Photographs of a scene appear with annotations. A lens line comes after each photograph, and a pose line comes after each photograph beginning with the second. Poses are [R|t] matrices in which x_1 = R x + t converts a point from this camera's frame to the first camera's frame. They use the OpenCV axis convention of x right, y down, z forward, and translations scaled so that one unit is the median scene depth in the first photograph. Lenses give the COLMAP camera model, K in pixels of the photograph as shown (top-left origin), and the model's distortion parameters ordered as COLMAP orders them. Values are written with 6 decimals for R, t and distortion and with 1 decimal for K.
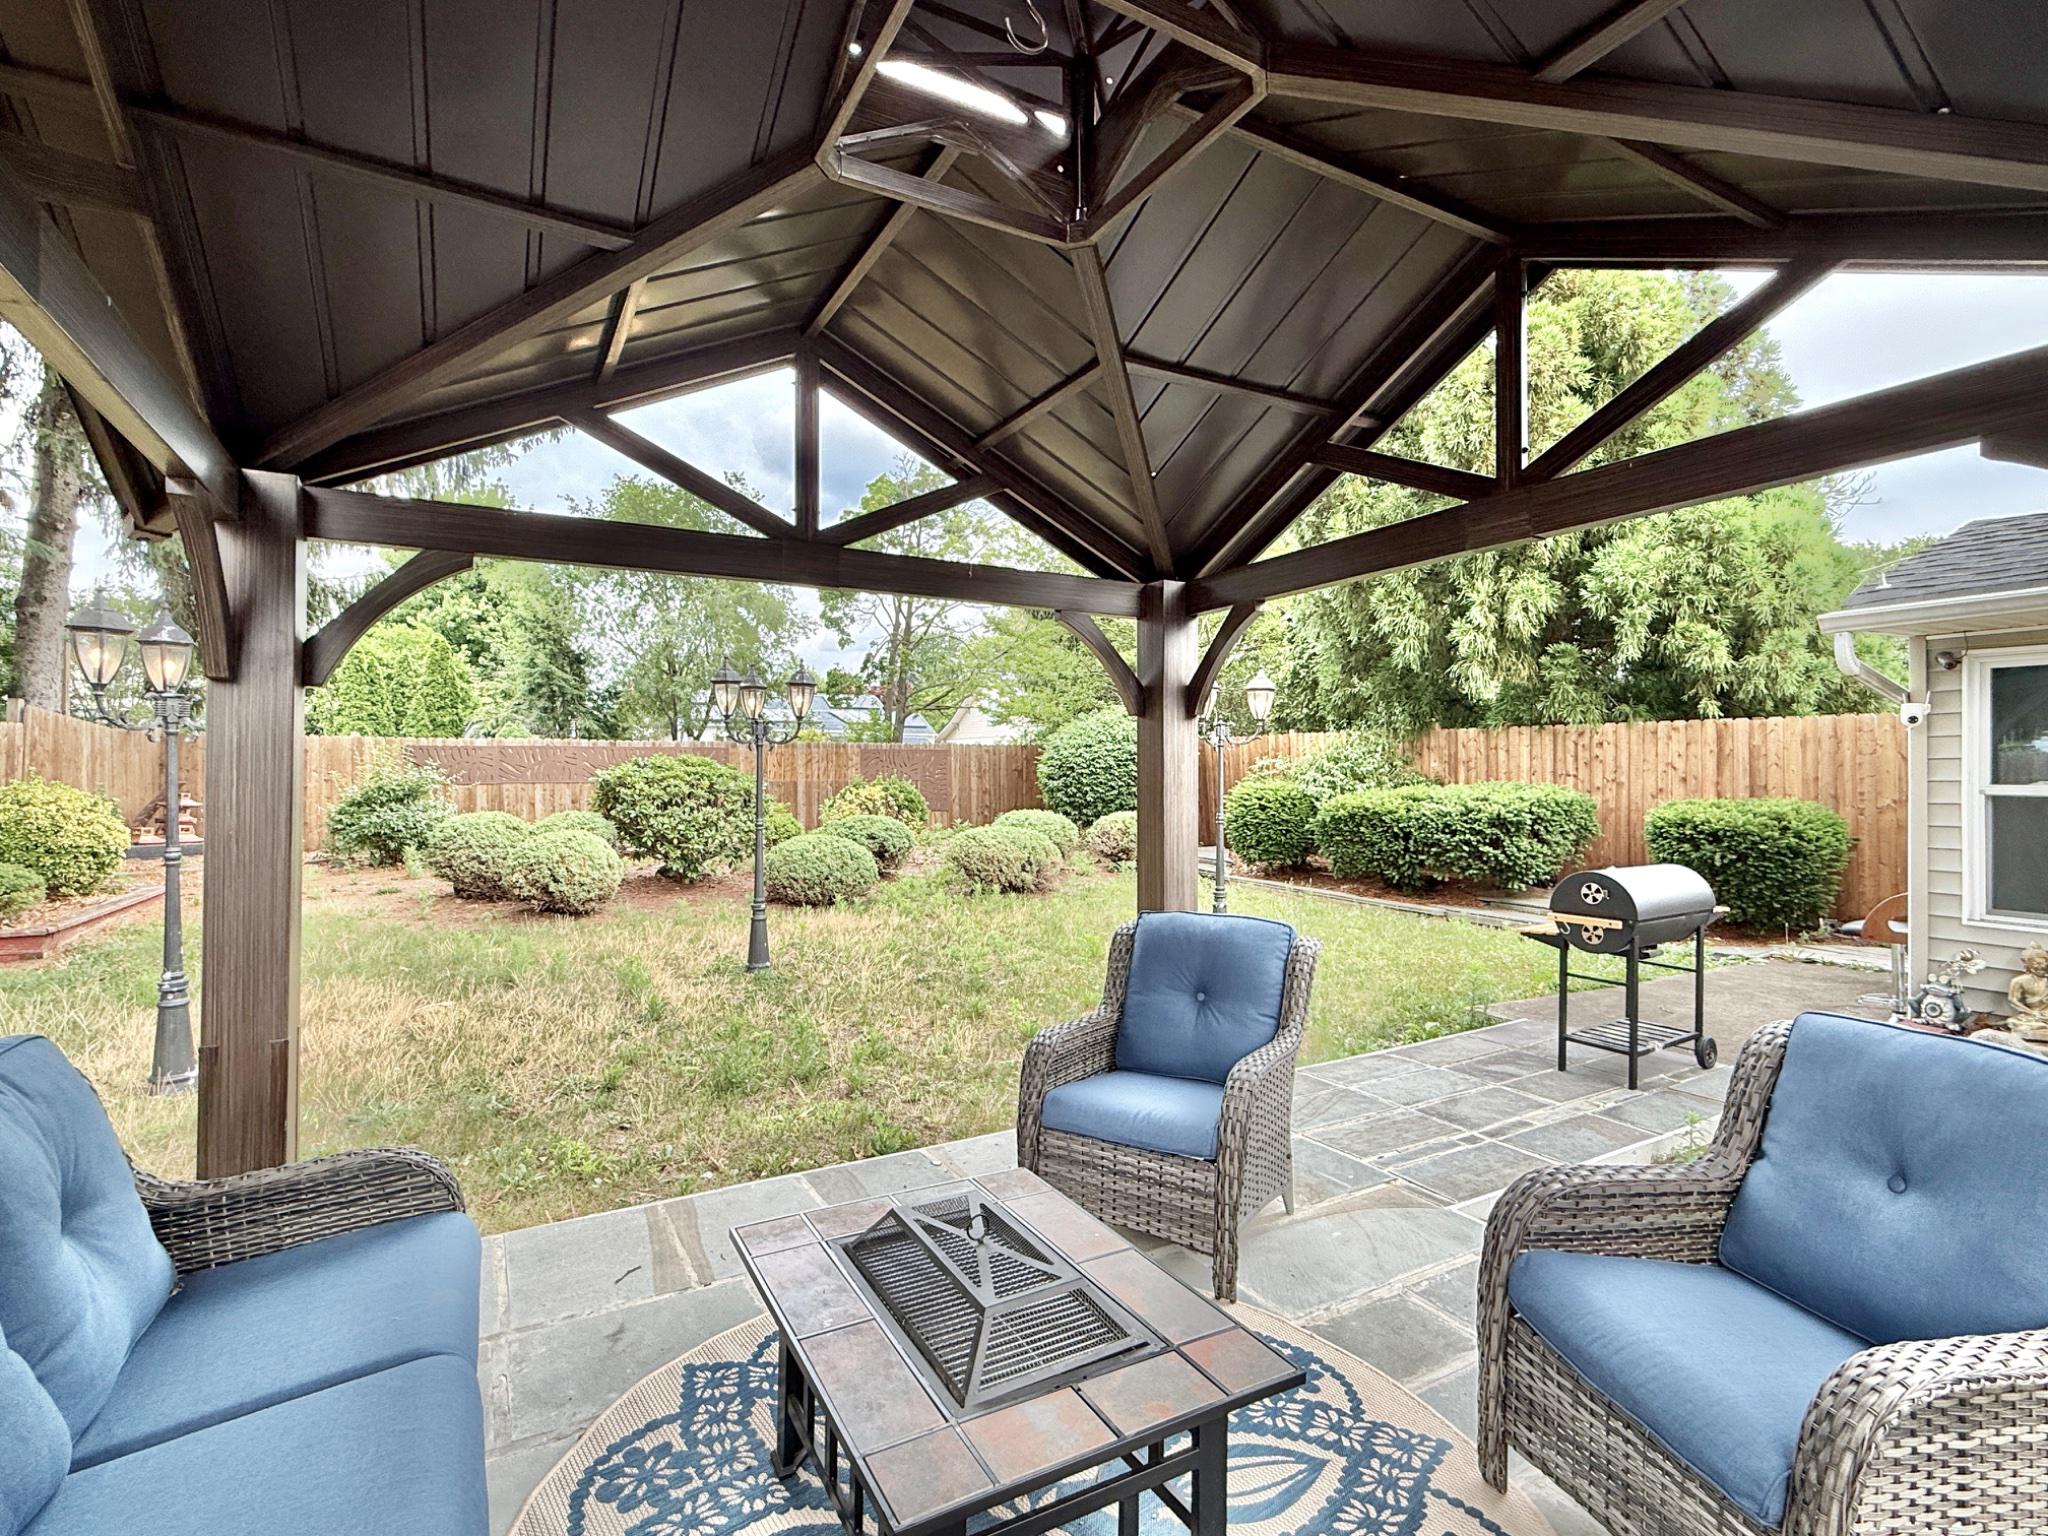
lens RADIAL K [[977.2, 0, 1021.5], [0, 977.2, 760.8], [0, 0, 1]] dist [-0.001516, -0.000238]
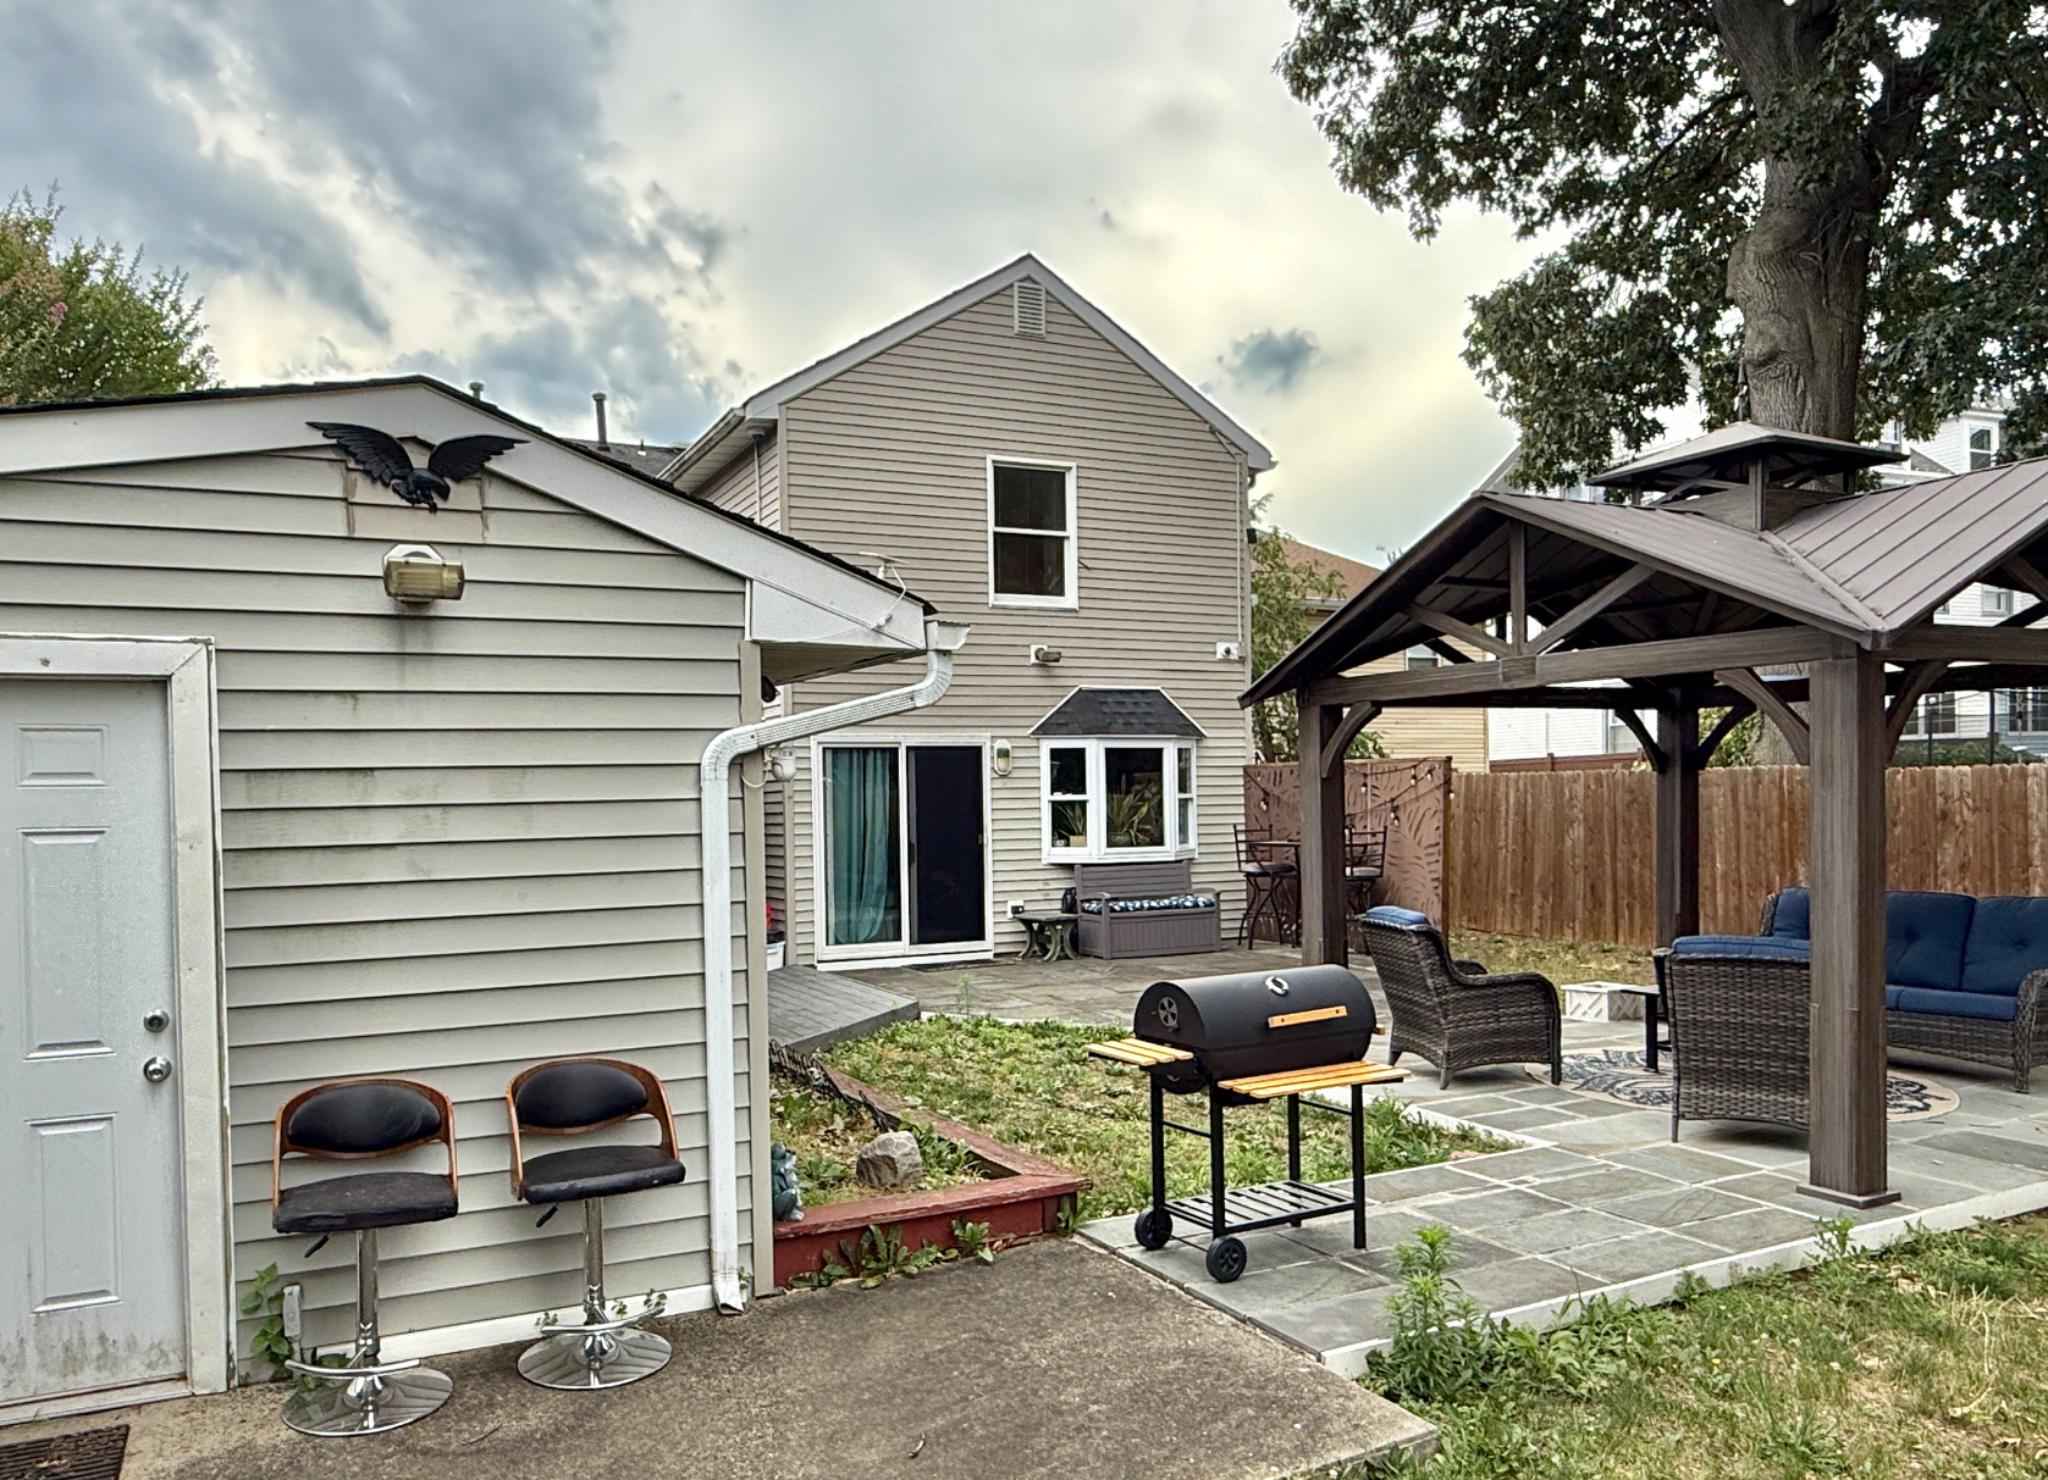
lens RADIAL K [[1419.4, 0, 911.8], [0, 1419.4, 826.9], [0, 0, 1]] dist [0.002127, 0.000204]
pose [[-0.996773, 0.015915, 0.078674, 0.356874], [0.016986, 0.999772, 0.012970, -0.007406], [-0.078450, 0.014265, -0.996816, 0.928003]]
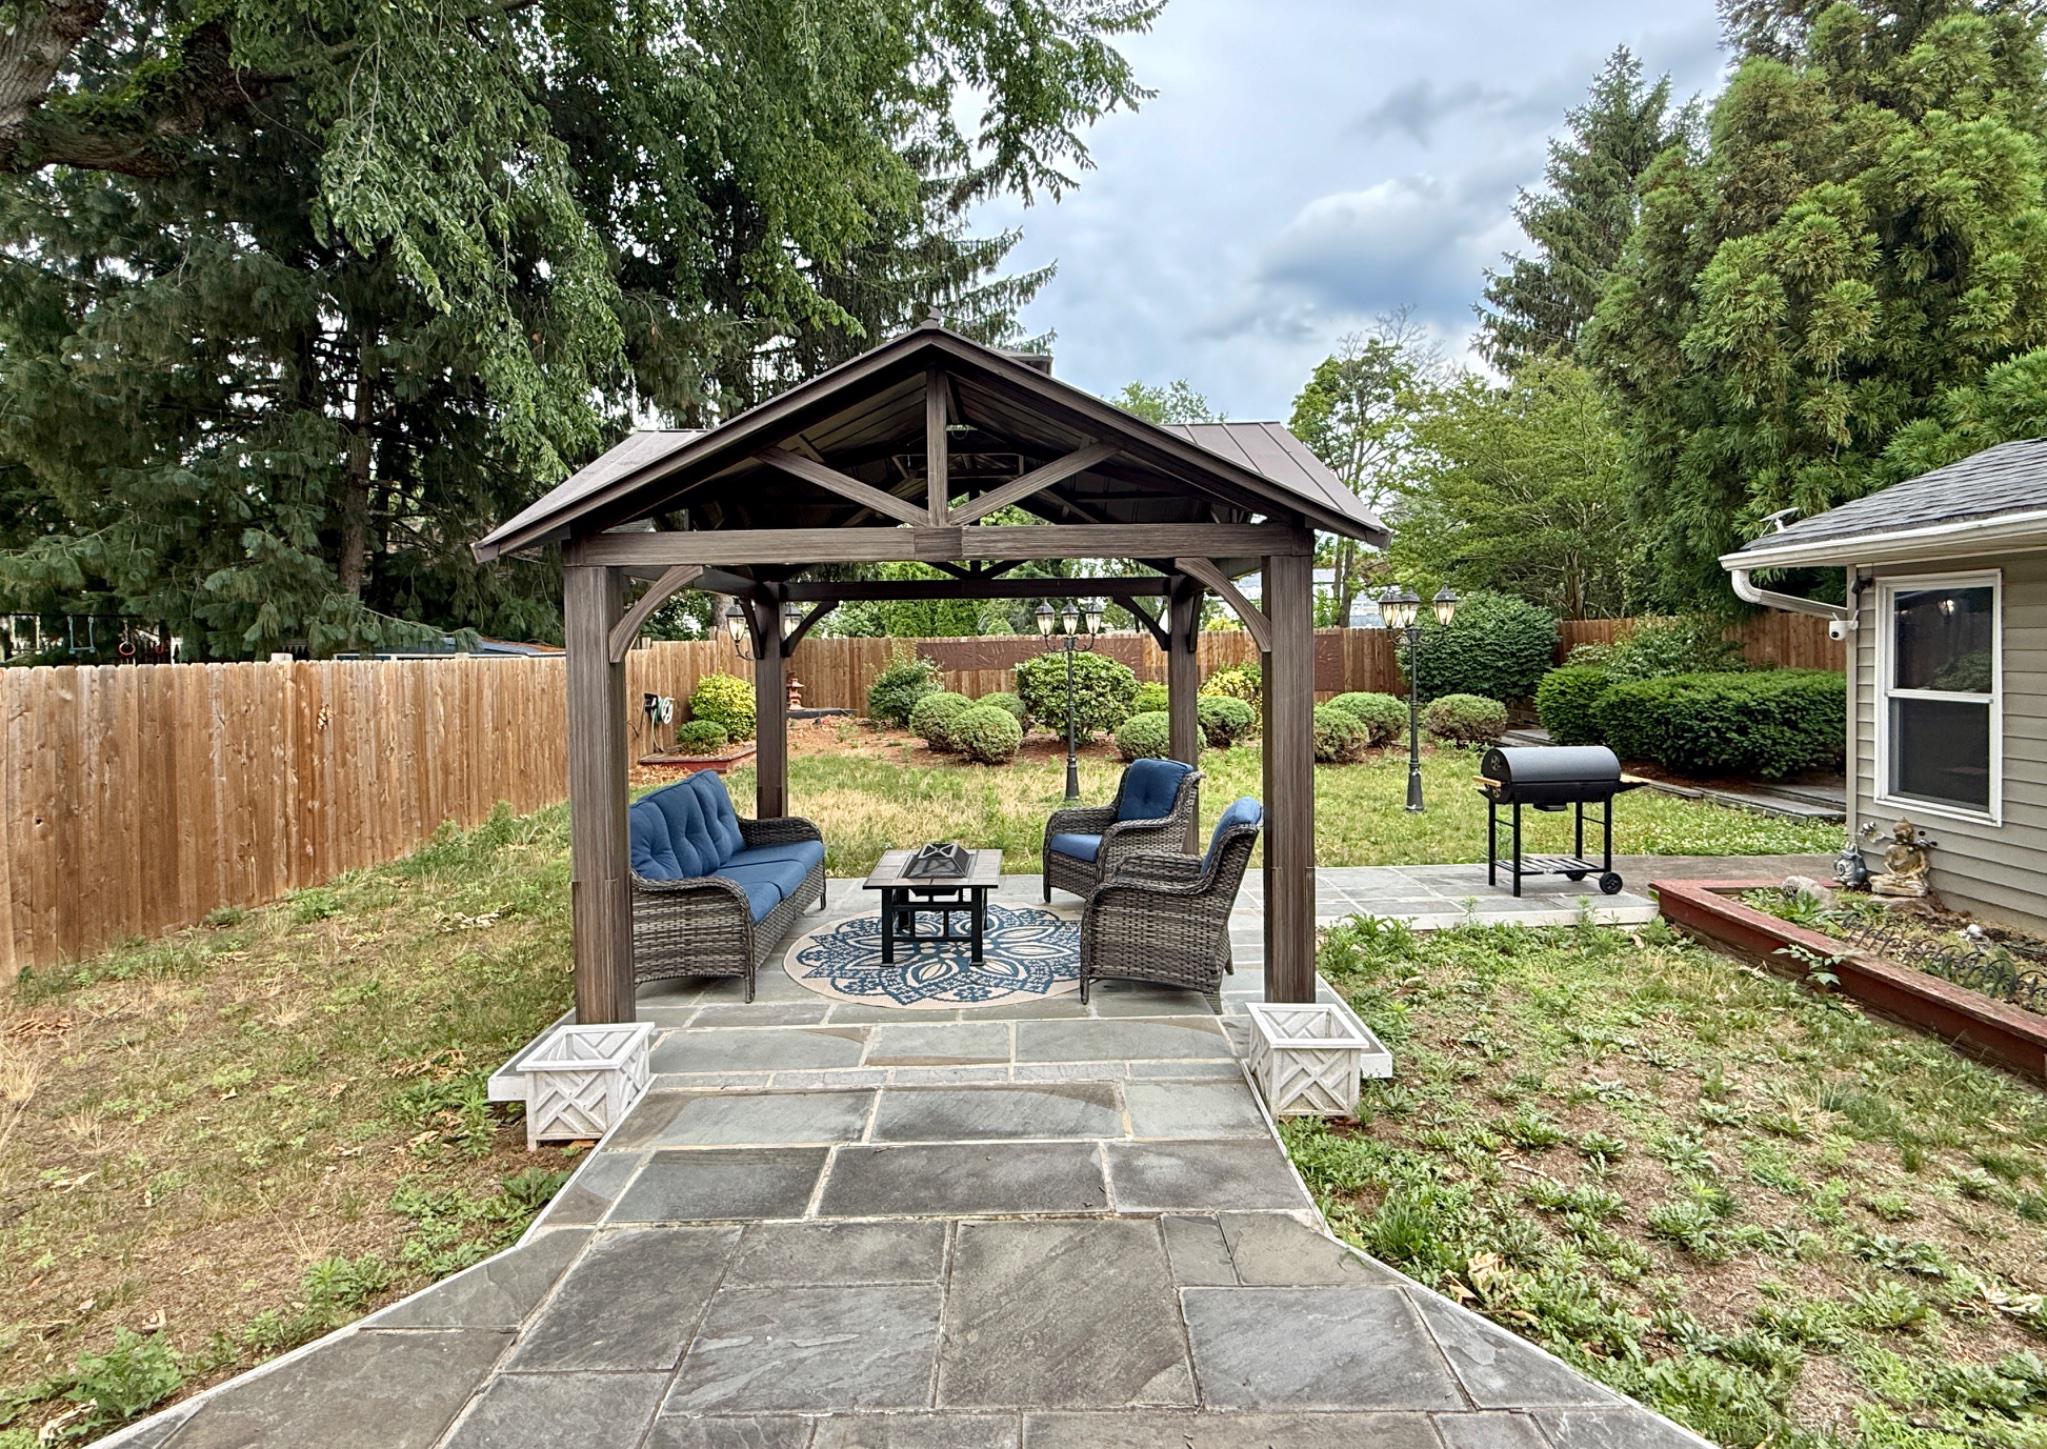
lens RADIAL K [[1010.2, 0, 1029.9], [0, 1010.2, 669.1], [0, 0, 1]] dist [-0.000076, 0.001458]
pose [[0.876130, -0.005312, -0.482045, 0.302521], [0.023341, 0.999234, 0.031411, -0.029374], [0.481509, -0.038772, 0.875583, -0.280248]]
